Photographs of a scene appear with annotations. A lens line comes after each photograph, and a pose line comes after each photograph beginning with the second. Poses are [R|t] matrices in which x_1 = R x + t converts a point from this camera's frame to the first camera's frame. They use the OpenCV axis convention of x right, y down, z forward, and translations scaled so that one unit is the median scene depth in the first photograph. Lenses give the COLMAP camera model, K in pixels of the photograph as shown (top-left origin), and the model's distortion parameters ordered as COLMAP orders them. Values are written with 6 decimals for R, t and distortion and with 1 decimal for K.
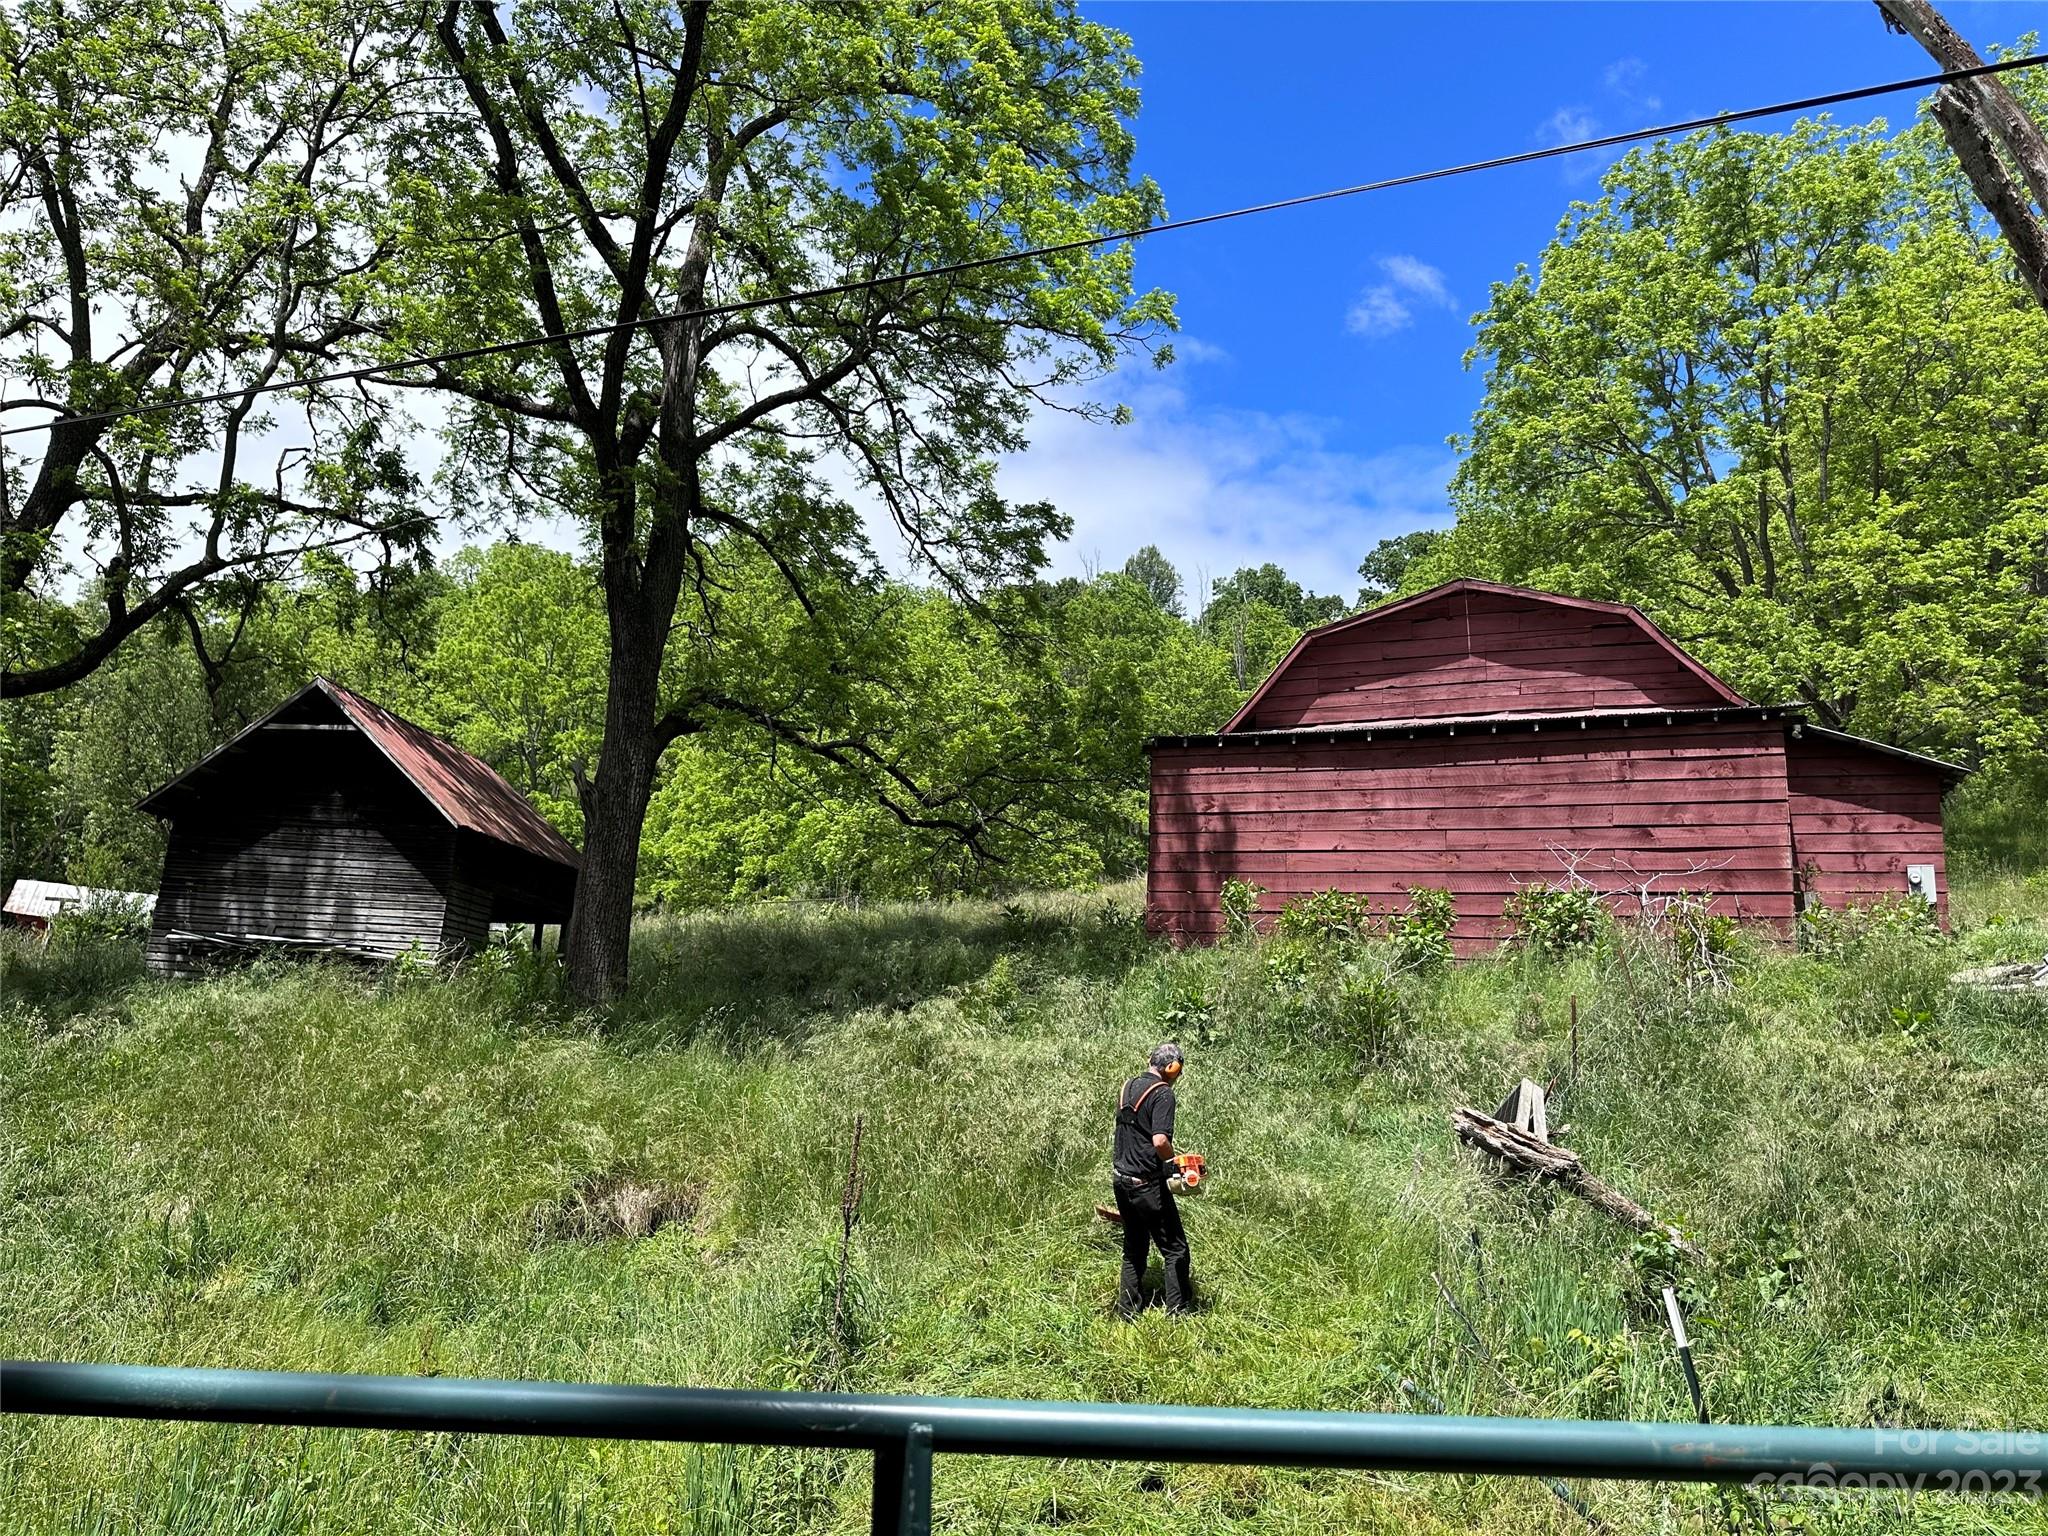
lens RADIAL K [[1420.1, 0, 1027.1], [0, 1420.1, 762.1], [0, 0, 1]] dist [0.004652, -0.003340]
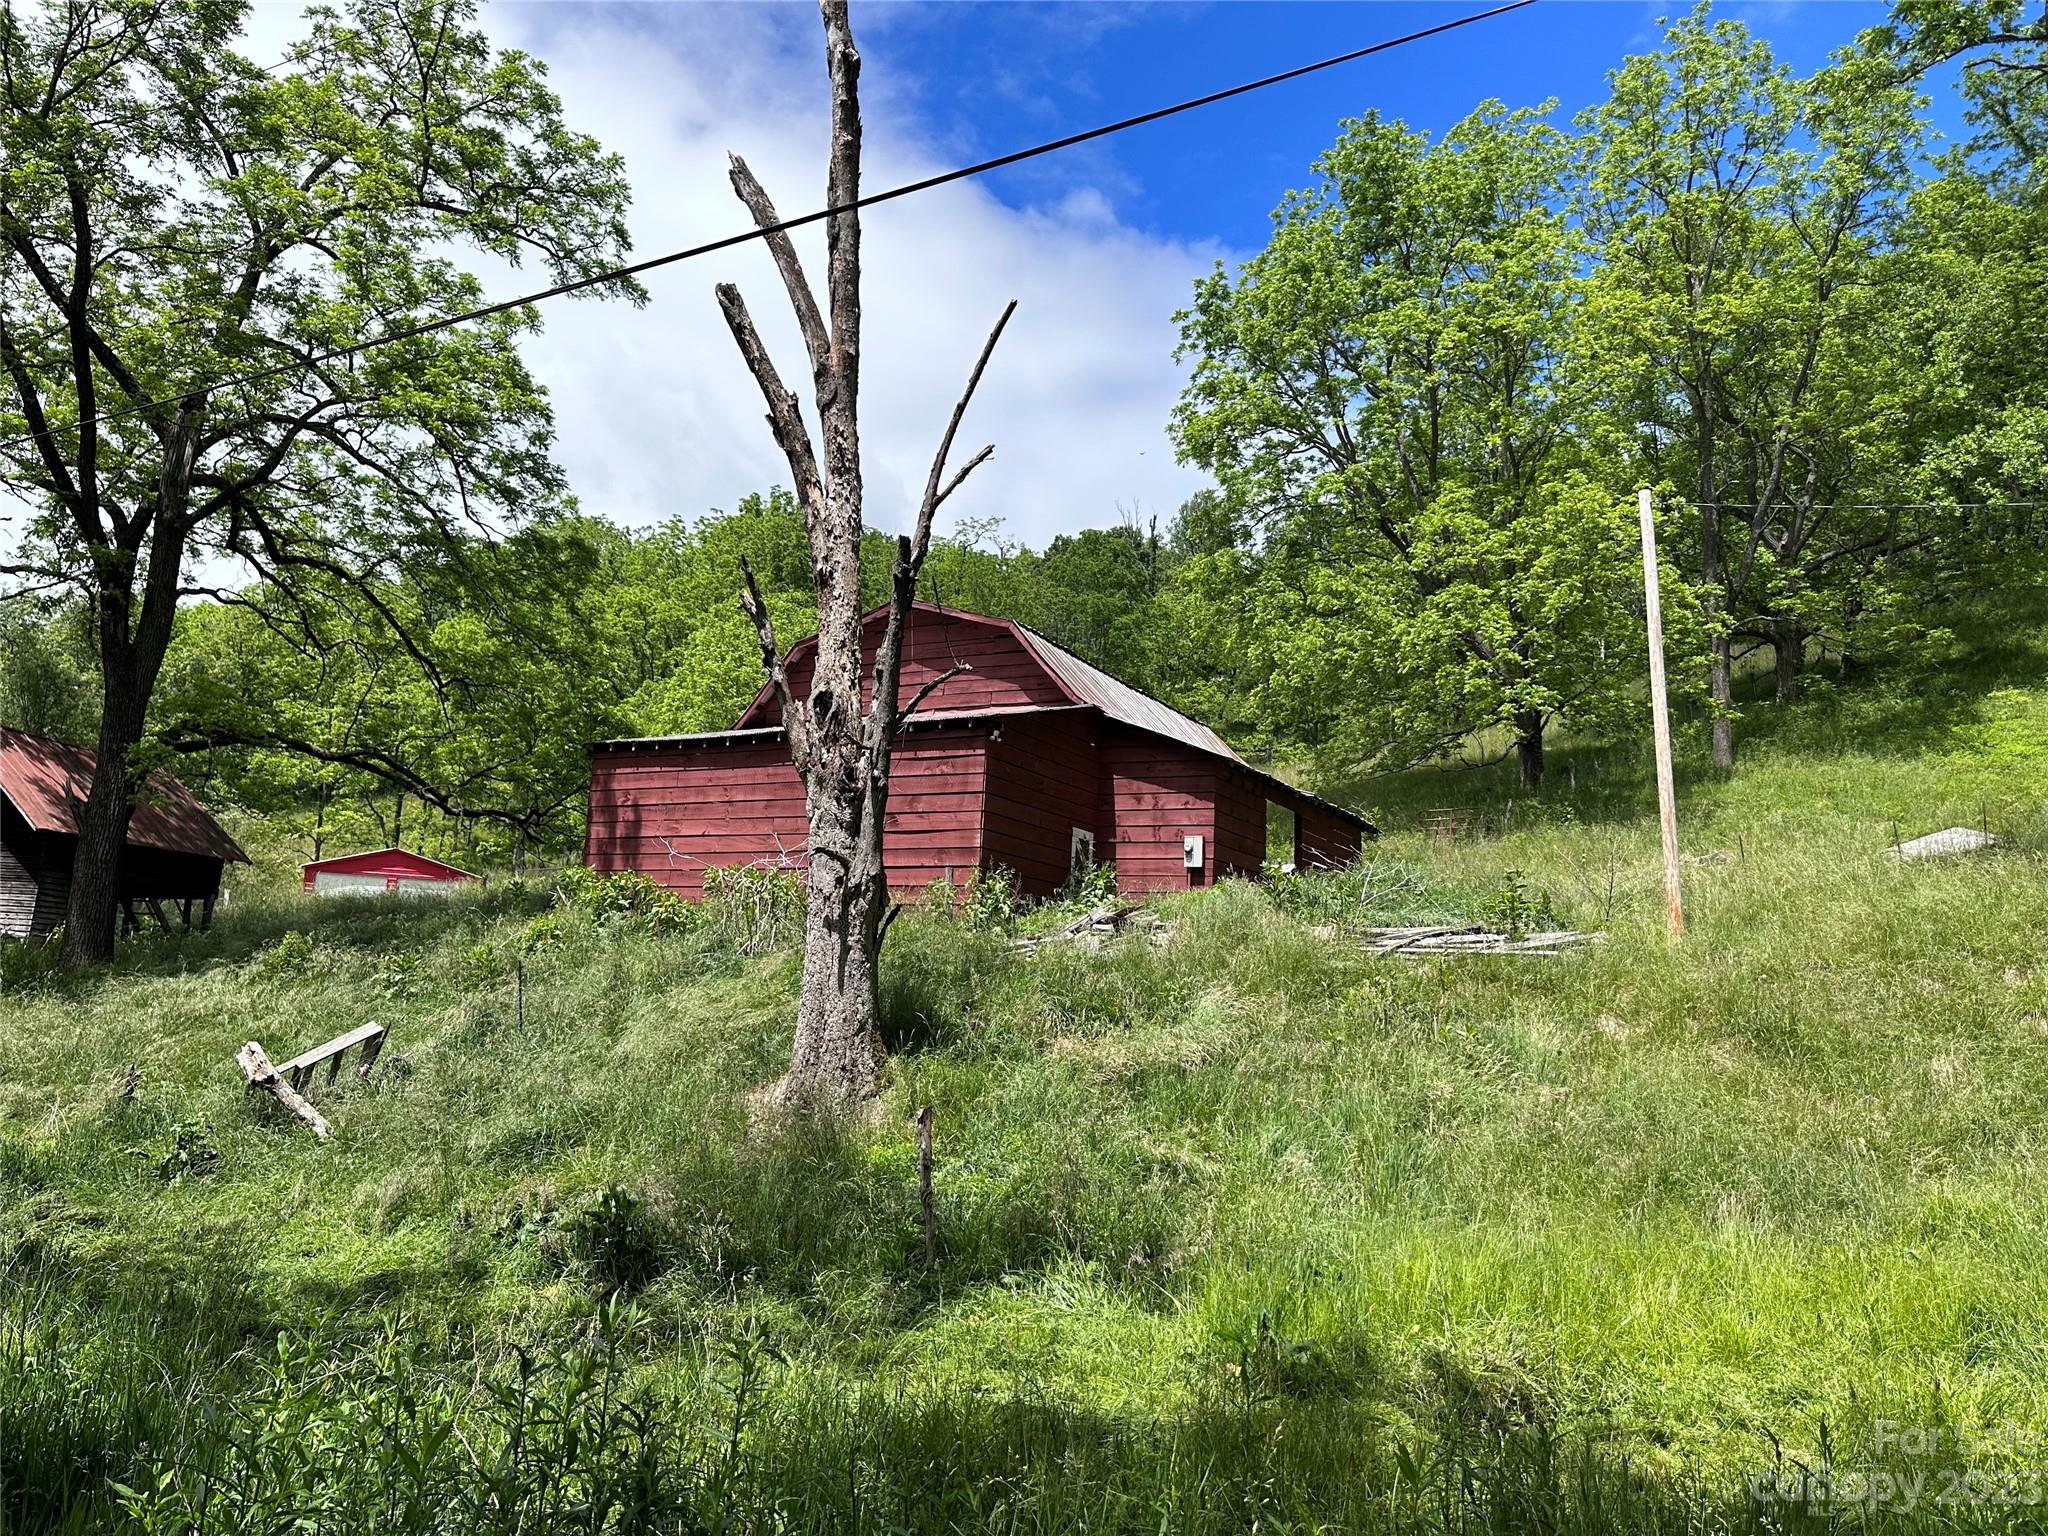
lens RADIAL K [[1420.1, 0, 1020.6], [0, 1420.1, 774.0], [0, 0, 1]] dist [0.004652, -0.003340]
pose [[0.995483, -0.023794, -0.091912, 0.589619], [0.028179, 0.998511, 0.046706, -0.039906], [0.090664, -0.049085, 0.994671, -0.205182]]
